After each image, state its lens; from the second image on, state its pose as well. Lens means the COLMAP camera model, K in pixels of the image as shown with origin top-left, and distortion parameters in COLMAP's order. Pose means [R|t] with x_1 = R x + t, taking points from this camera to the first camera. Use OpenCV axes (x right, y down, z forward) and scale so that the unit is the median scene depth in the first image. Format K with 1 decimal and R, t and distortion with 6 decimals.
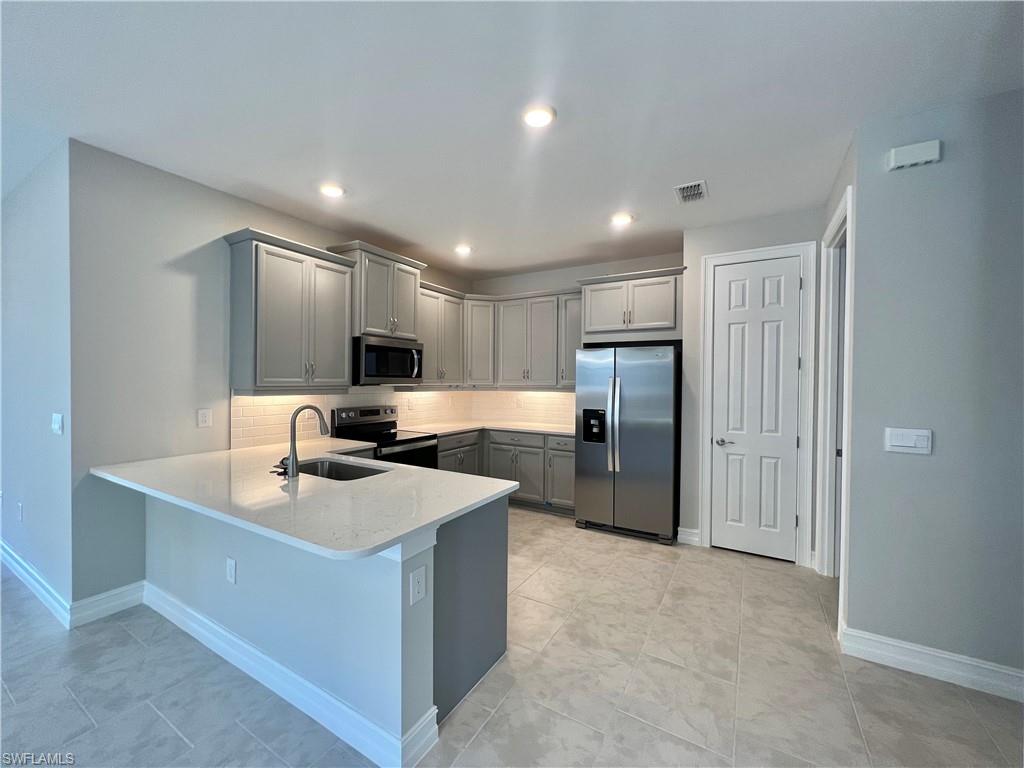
lens RADIAL K [[409.3, 0, 512.3], [0, 409.3, 385.3], [0, 0, 1]] dist [-0.000491, 0.000299]
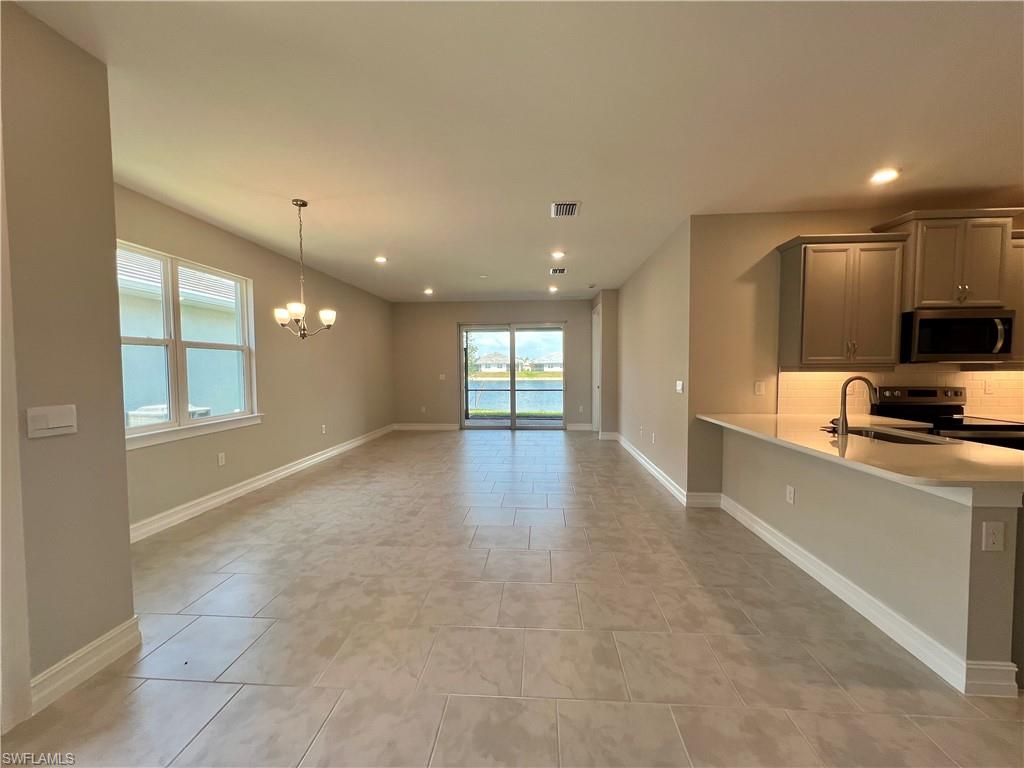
lens RADIAL K [[409.3, 0, 512.3], [0, 409.3, 385.3], [0, 0, 1]] dist [-0.000491, 0.000299]
pose [[0.449252, 0.027355, -0.892986, 0.065647], [-0.002182, 0.999562, 0.029522, 0.026466], [0.893403, -0.011314, 0.449114, -0.263020]]
